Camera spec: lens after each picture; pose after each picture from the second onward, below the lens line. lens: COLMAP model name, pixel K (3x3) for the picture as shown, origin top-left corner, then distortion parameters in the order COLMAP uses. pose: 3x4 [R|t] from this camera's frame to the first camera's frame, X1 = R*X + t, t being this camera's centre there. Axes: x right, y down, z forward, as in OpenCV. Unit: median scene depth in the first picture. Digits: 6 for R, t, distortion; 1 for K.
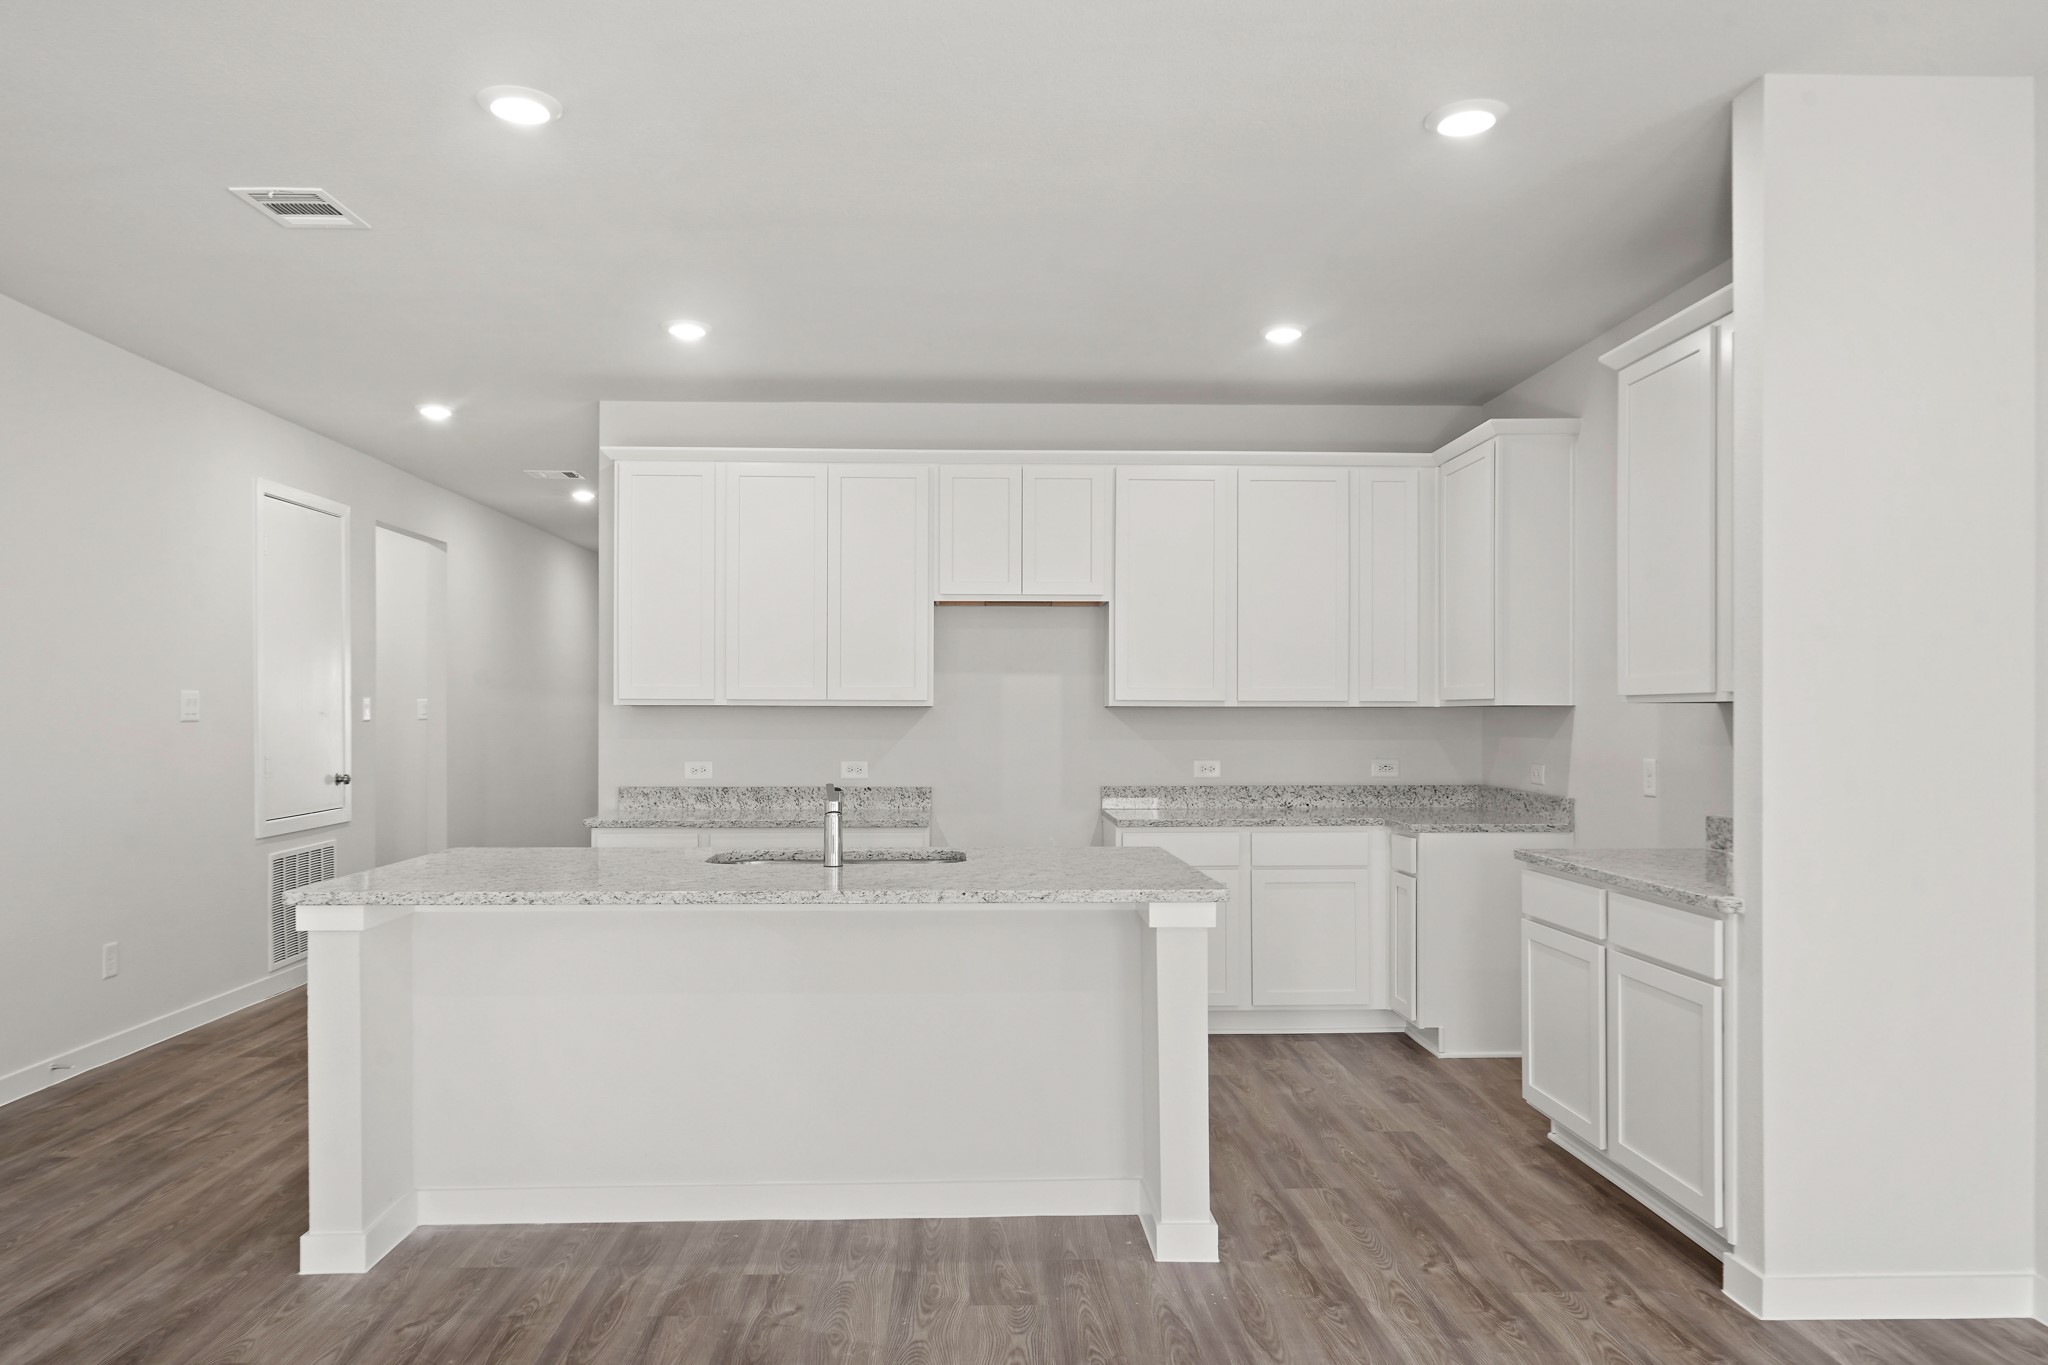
lens RADIAL K [[1362.2, 0, 1006.9], [0, 1362.2, 712.2], [0, 0, 1]] dist [0.002642, 0.000270]
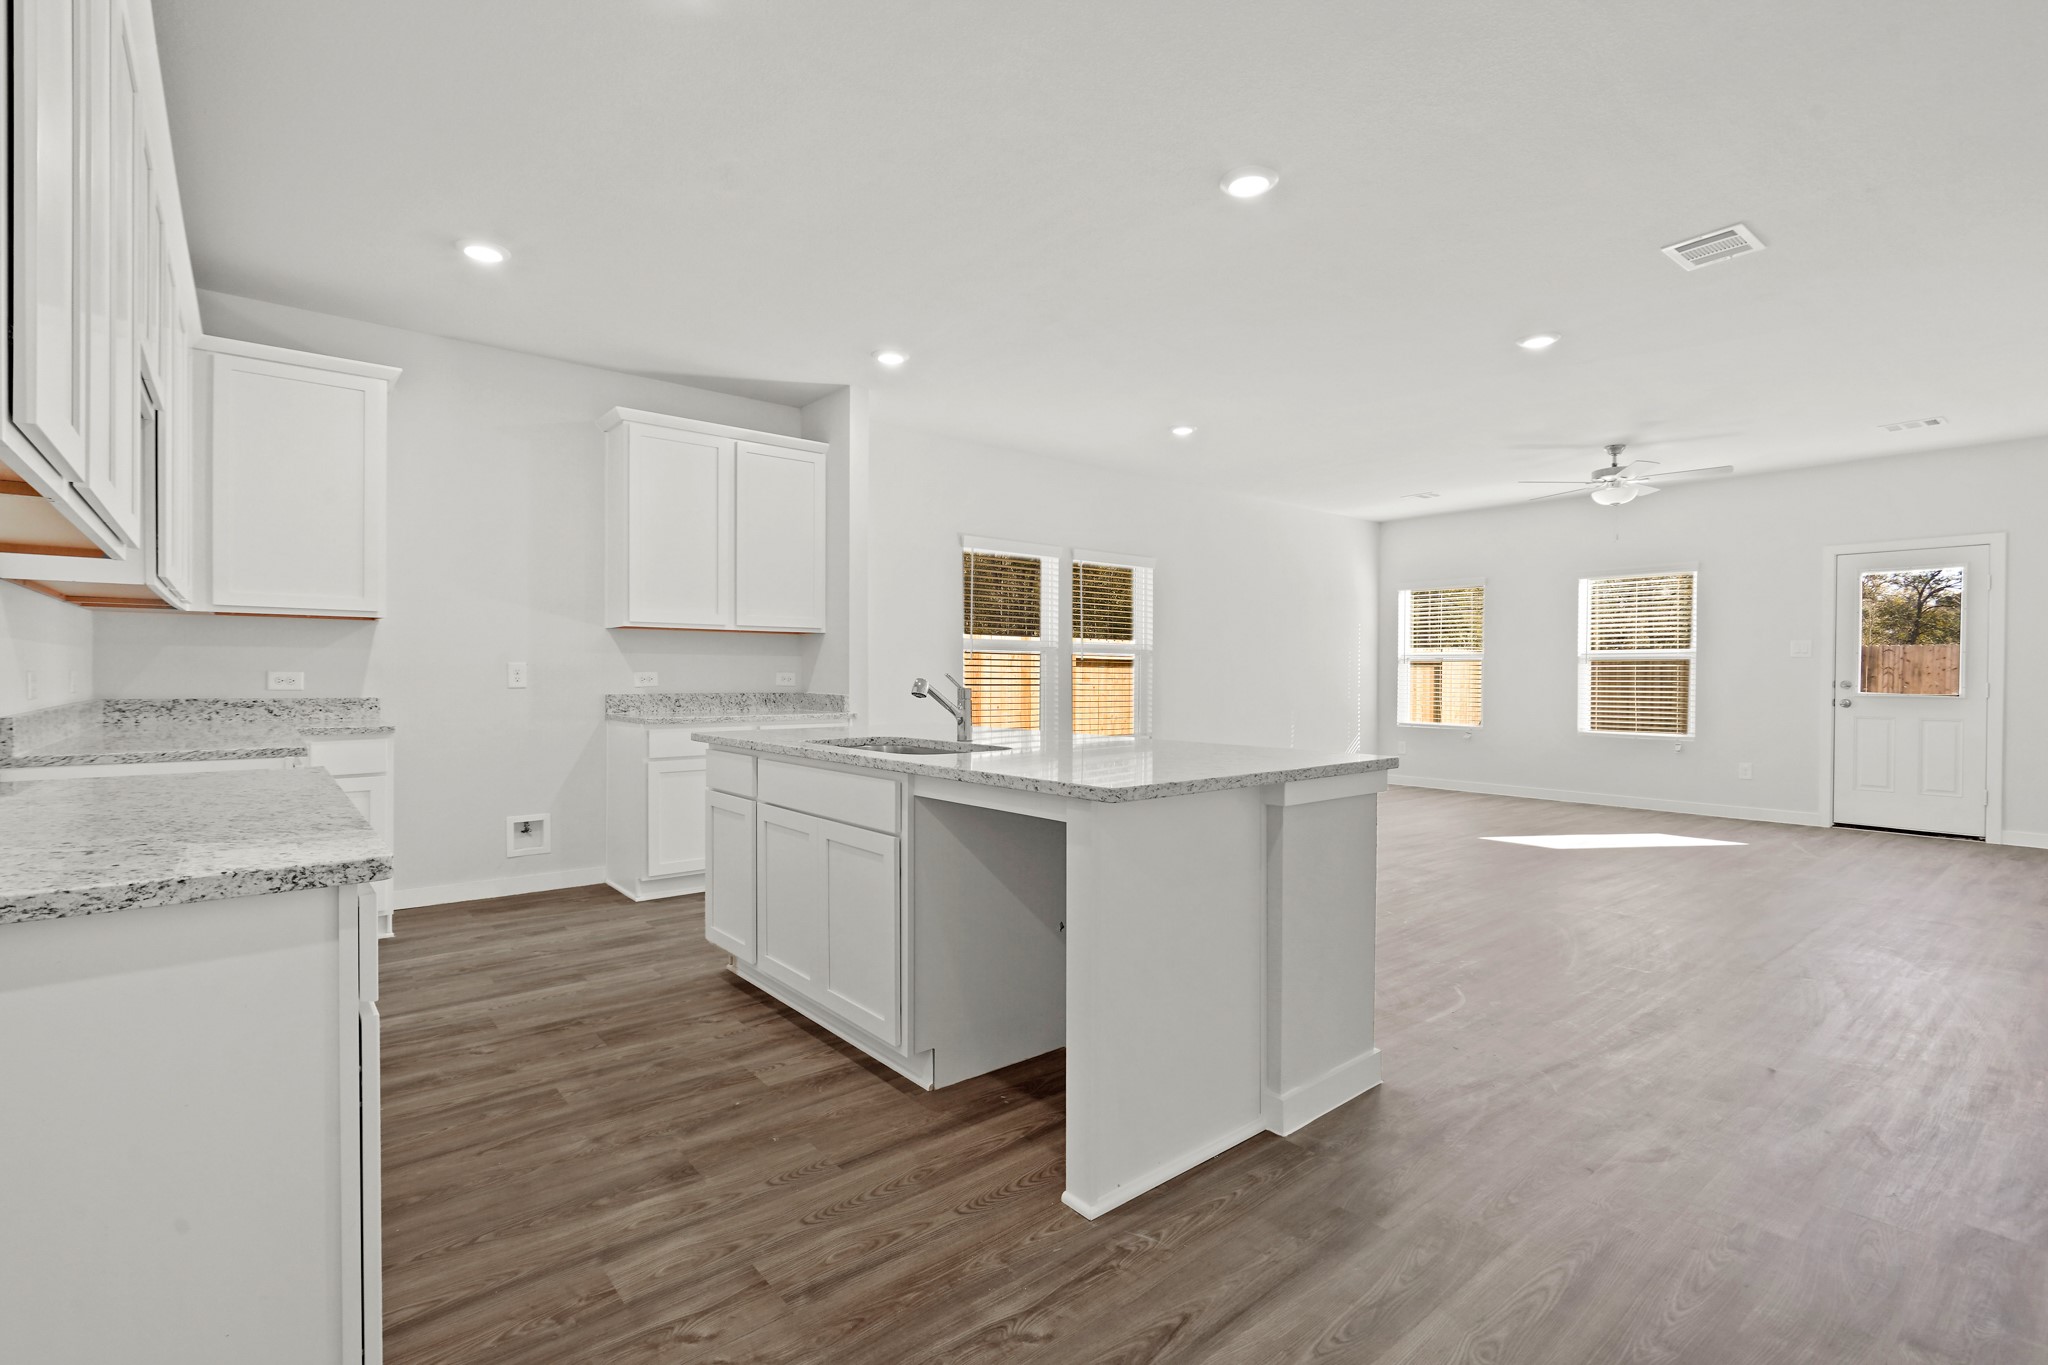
lens RADIAL K [[935.2, 0, 1024.0], [0, 935.2, 682.5], [0, 0, 1]] dist [0.000387, -0.000710]
pose [[-0.608115, -0.011335, 0.793768, -0.588619], [-0.008000, 0.999935, 0.008150, 0.038515], [-0.793809, -0.001394, -0.608166, 1.054638]]
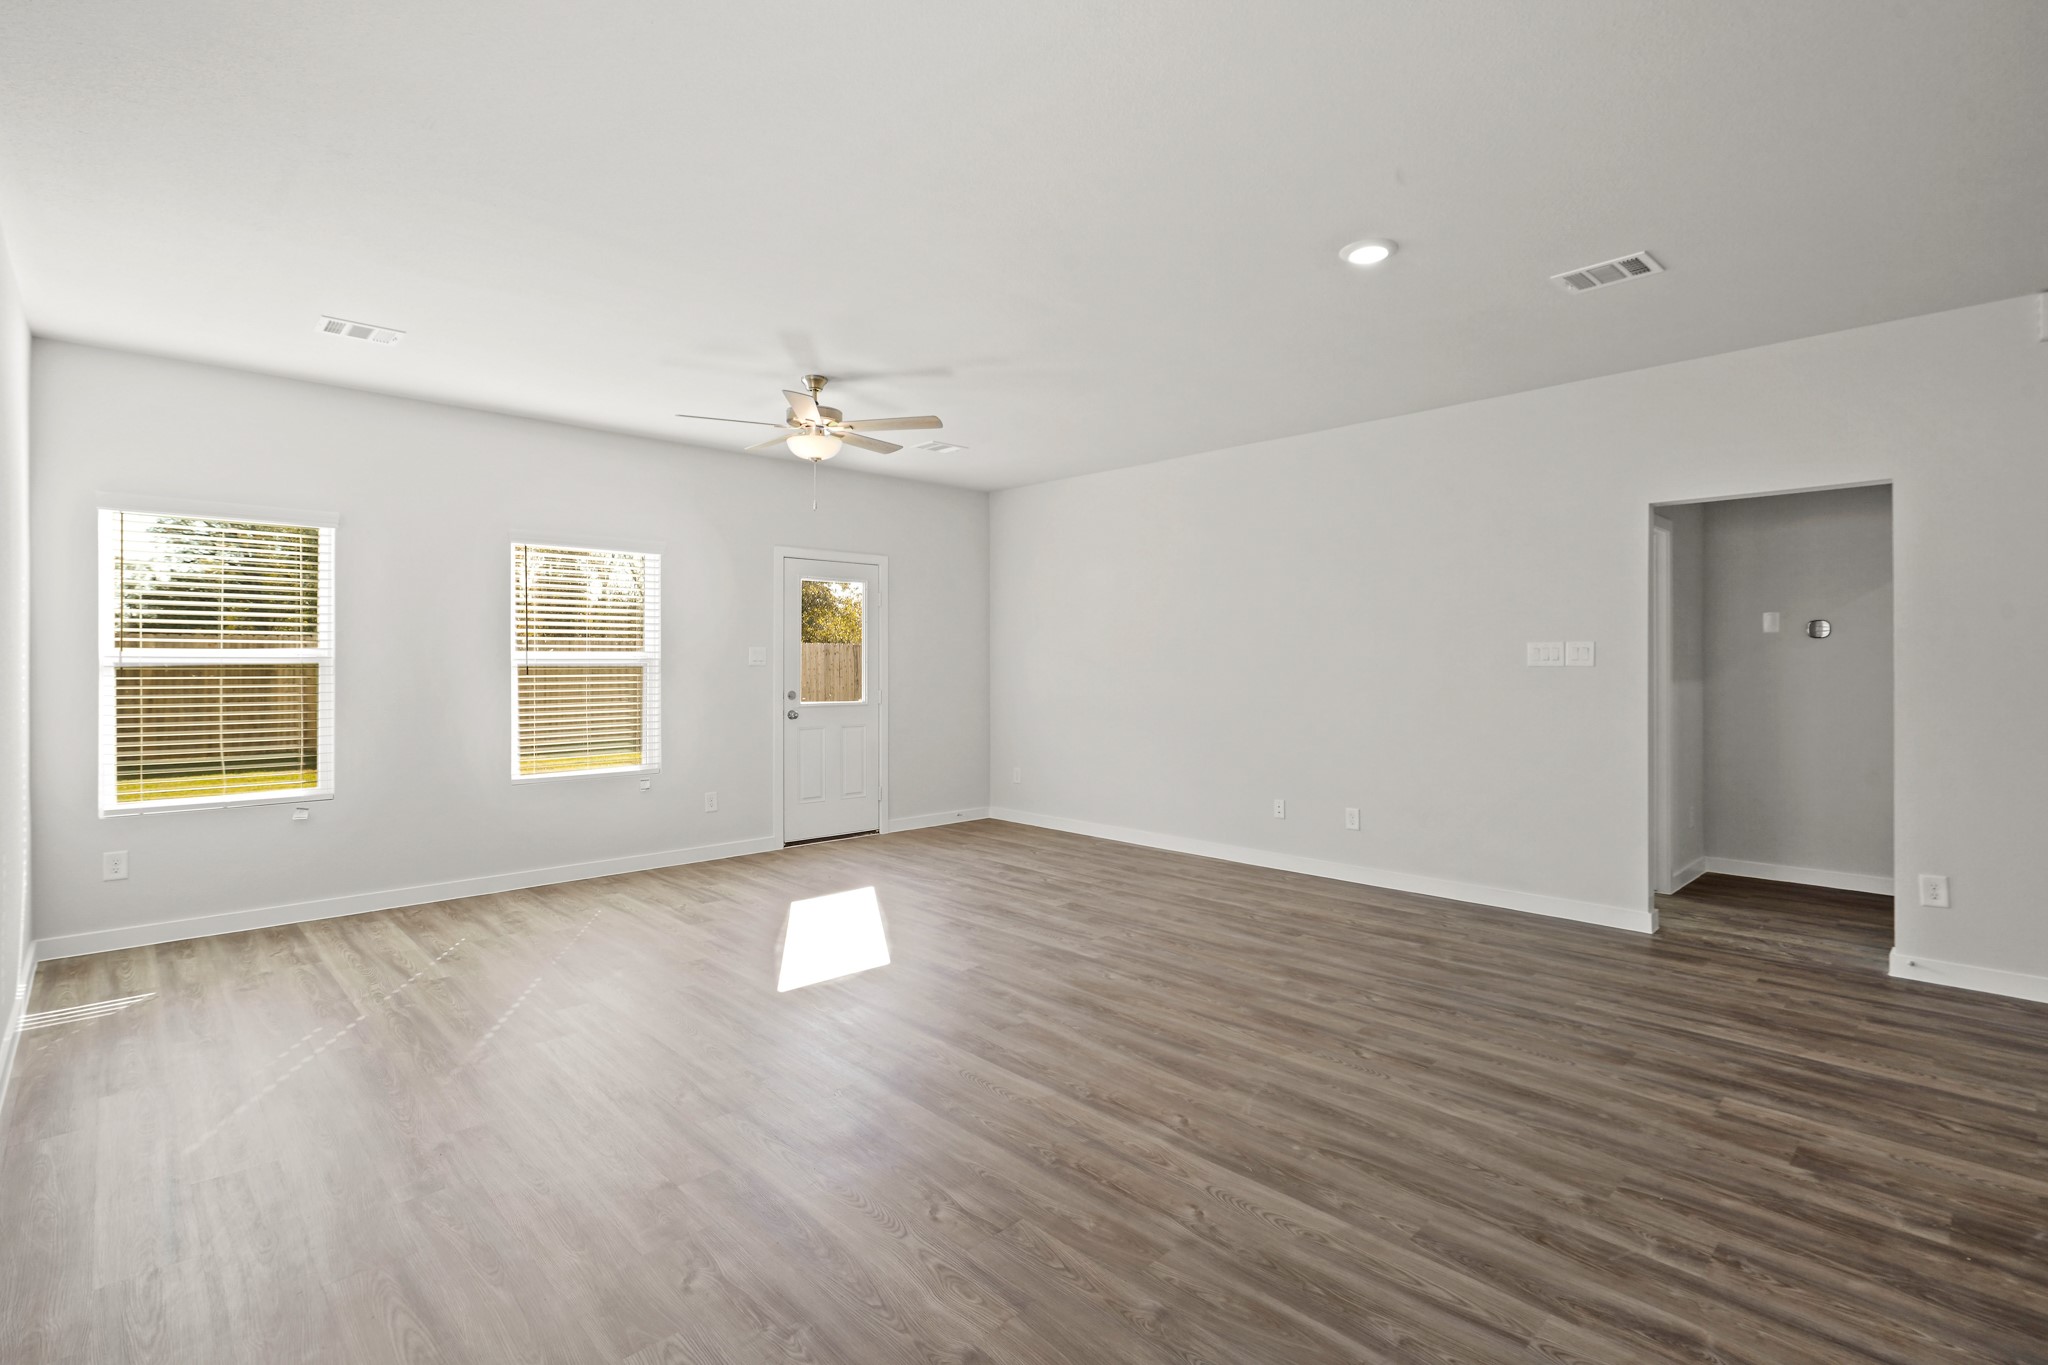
lens RADIAL K [[951.8, 0, 1026.0], [0, 951.8, 654.6], [0, 0, 1]] dist [-0.001191, -0.001108]
pose [[-0.741805, -0.004709, -0.670599, 0.383104], [0.003042, 0.999941, -0.010387, 0.002737], [0.670609, -0.009746, -0.741747, 0.484345]]
